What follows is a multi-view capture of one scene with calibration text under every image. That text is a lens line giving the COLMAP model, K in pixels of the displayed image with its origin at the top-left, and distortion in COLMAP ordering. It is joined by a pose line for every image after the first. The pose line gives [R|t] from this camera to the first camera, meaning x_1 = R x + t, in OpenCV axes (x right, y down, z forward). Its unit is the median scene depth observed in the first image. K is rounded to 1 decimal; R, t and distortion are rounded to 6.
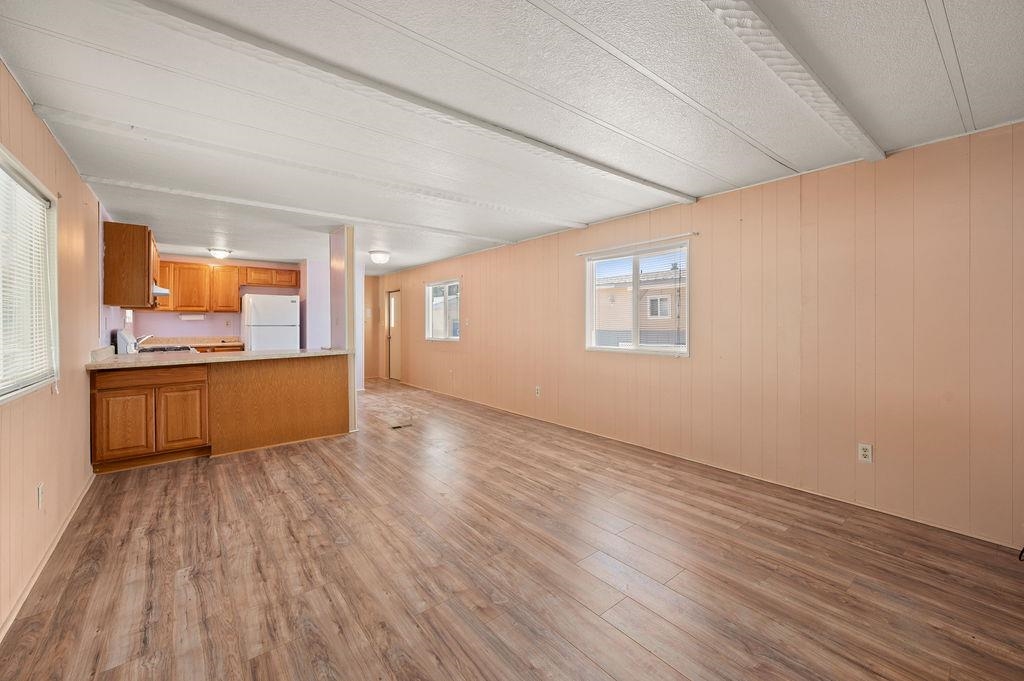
lens RADIAL K [[410.6, 0, 511.9], [0, 410.6, 325.6], [0, 0, 1]] dist [0.000161, -0.000994]
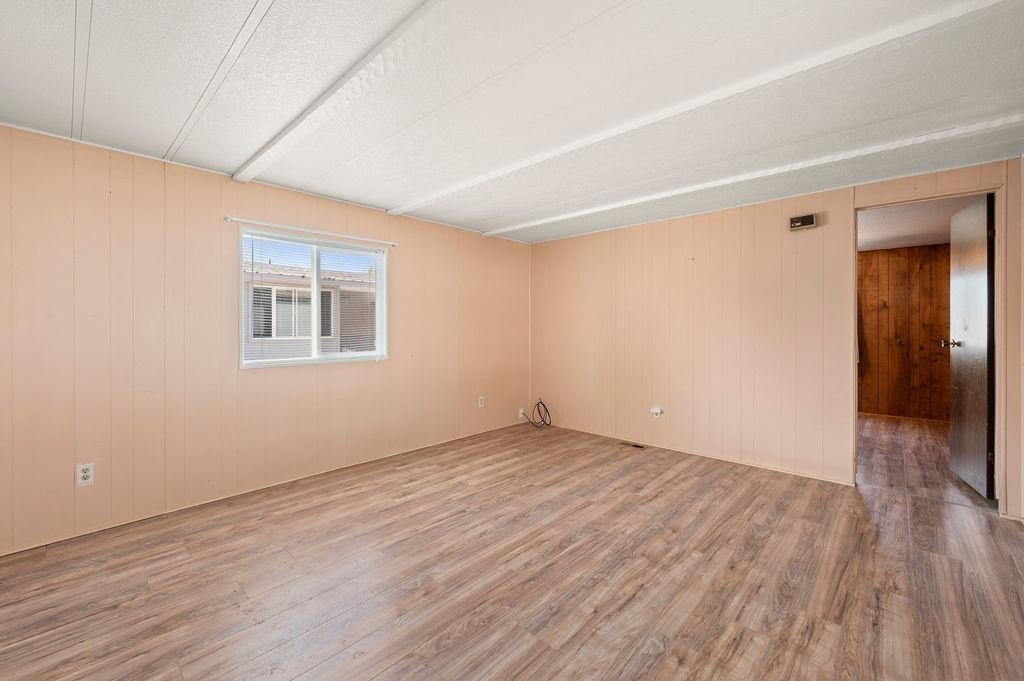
lens RADIAL K [[410.6, 0, 509.1], [0, 410.6, 331.4], [0, 0, 1]] dist [0.000161, -0.000994]
pose [[-0.136523, -0.008950, 0.990597, -1.004979], [0.008355, 0.999913, 0.010185, -0.007753], [-0.990602, 0.009667, -0.136436, 1.267523]]
